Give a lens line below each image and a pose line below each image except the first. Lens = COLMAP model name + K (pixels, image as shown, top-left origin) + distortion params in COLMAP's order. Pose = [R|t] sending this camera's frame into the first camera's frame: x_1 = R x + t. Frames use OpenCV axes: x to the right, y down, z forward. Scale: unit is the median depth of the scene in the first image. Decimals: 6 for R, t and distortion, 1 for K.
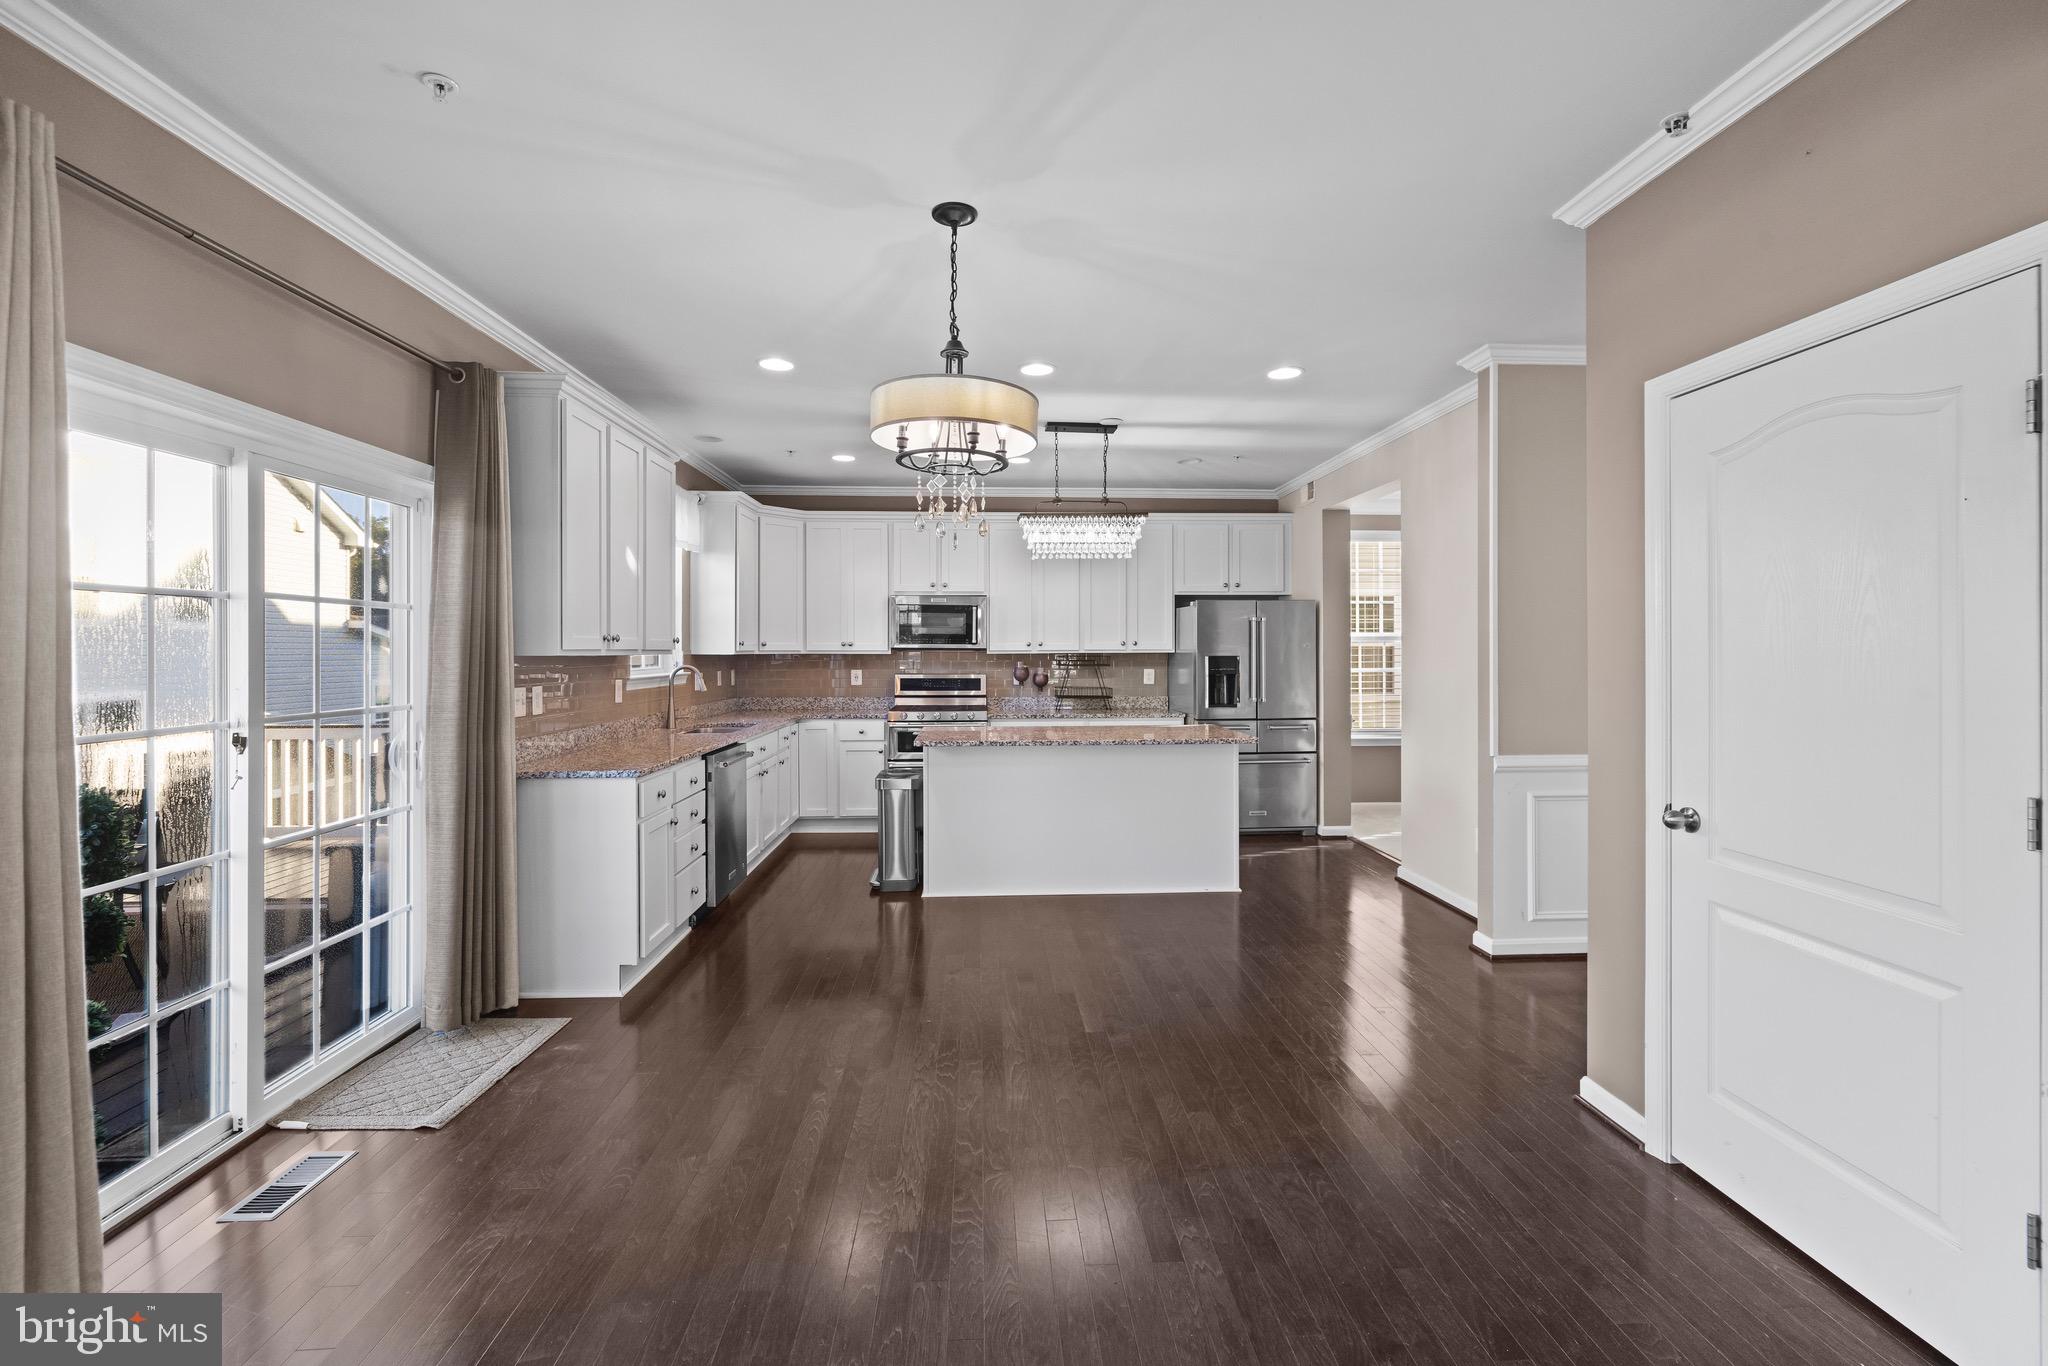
lens RADIAL K [[867.7, 0, 1015.9], [0, 867.7, 644.4], [0, 0, 1]] dist [-0.000178, -0.000174]
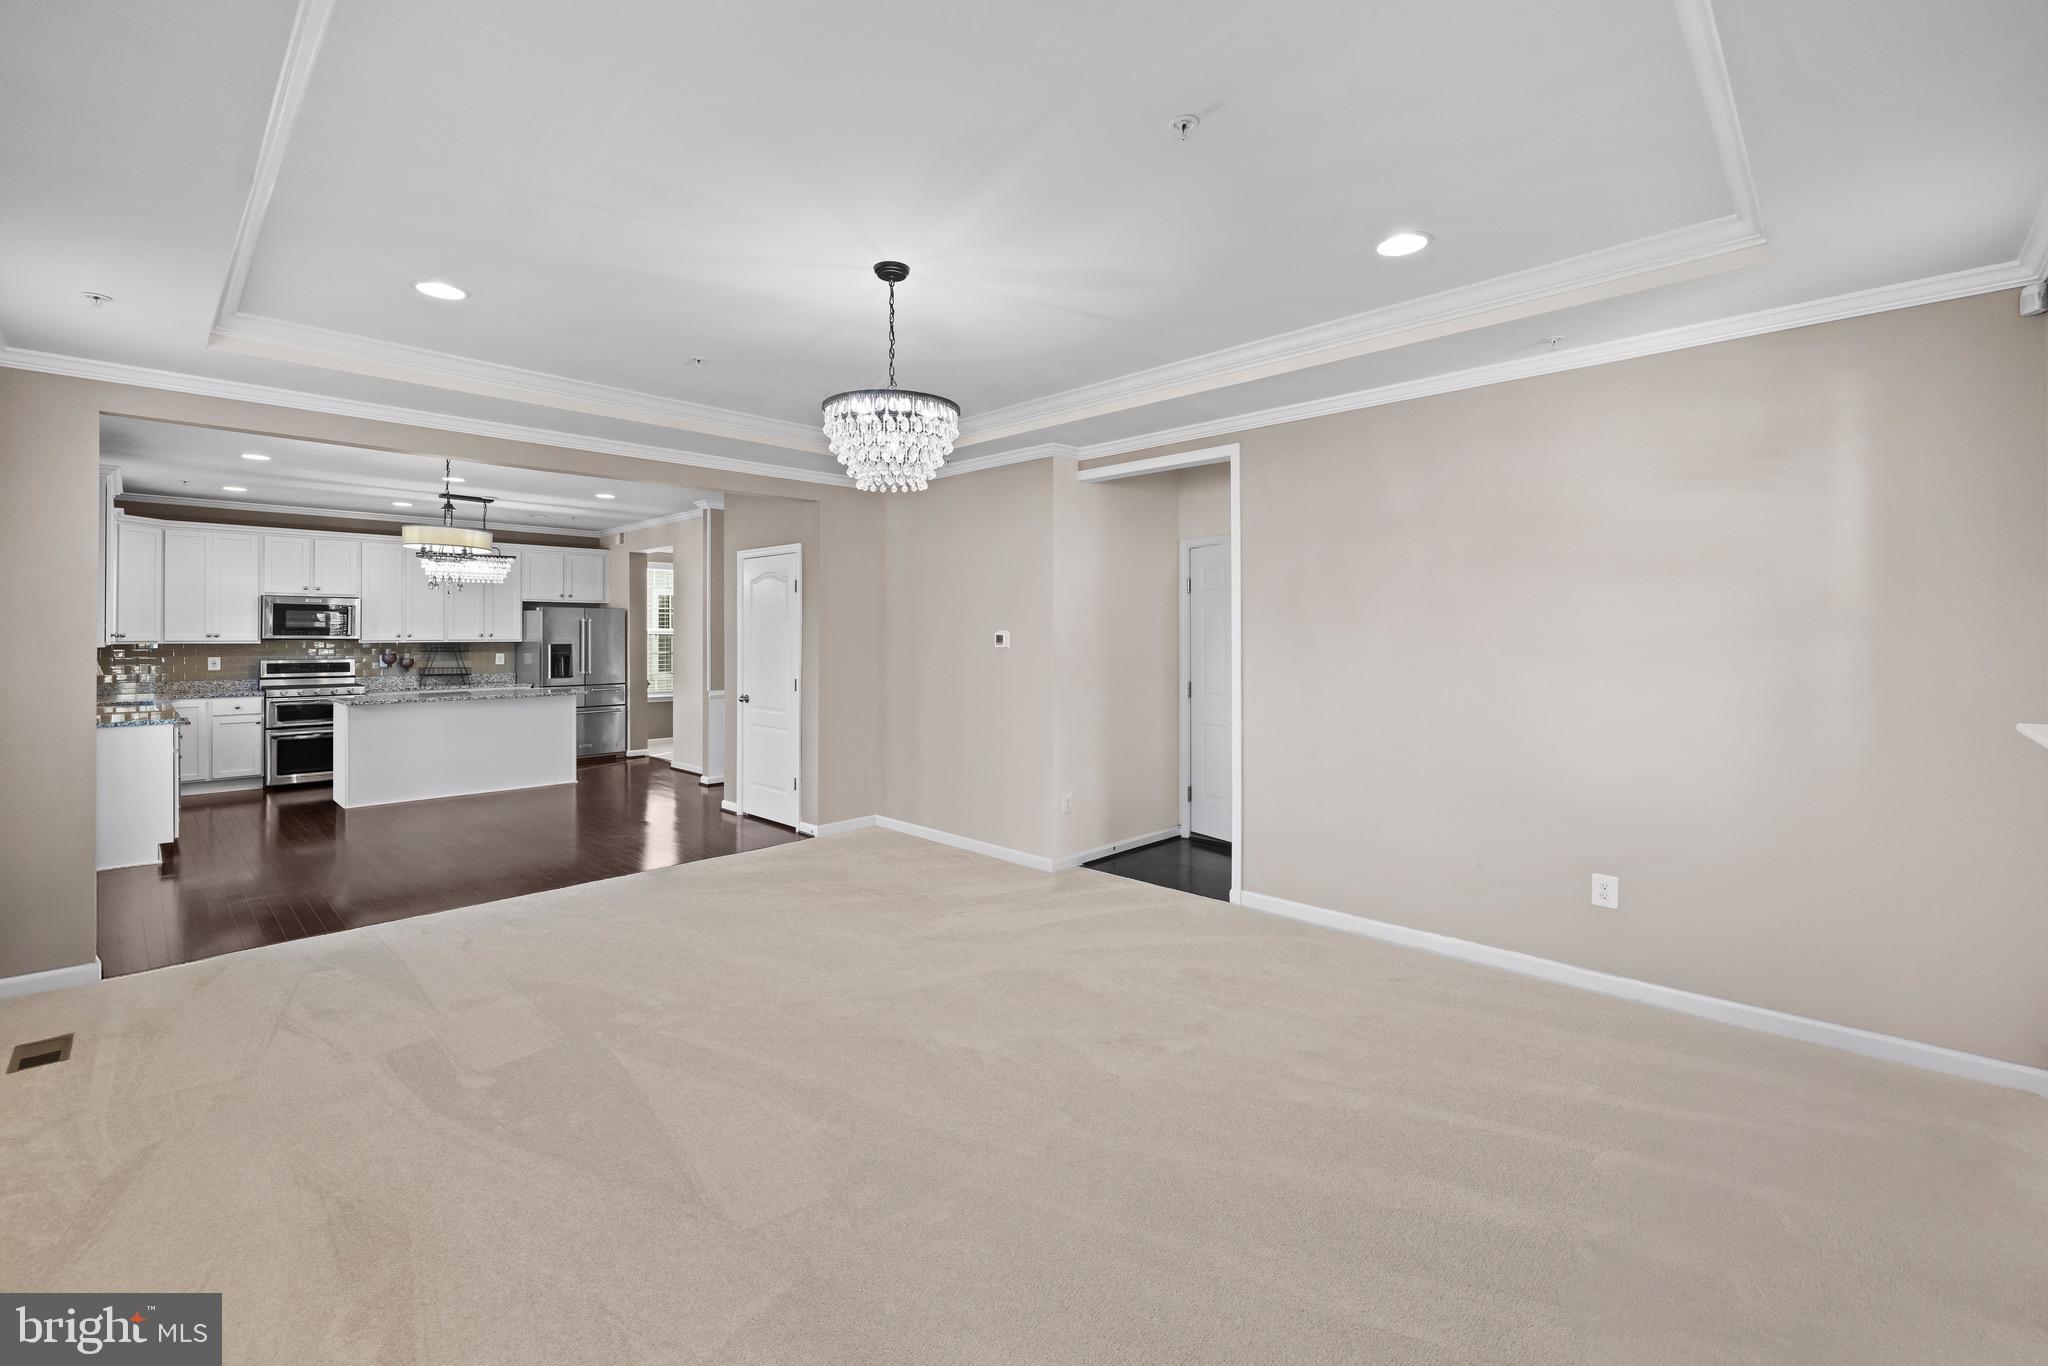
lens RADIAL K [[867.7, 0, 1015.9], [0, 867.7, 644.4], [0, 0, 1]] dist [-0.000178, -0.000174]
pose [[0.732942, -0.004535, 0.680276, -0.199696], [-0.007679, 0.999859, 0.014938, -0.014147], [-0.680248, -0.016173, 0.732804, -0.618603]]
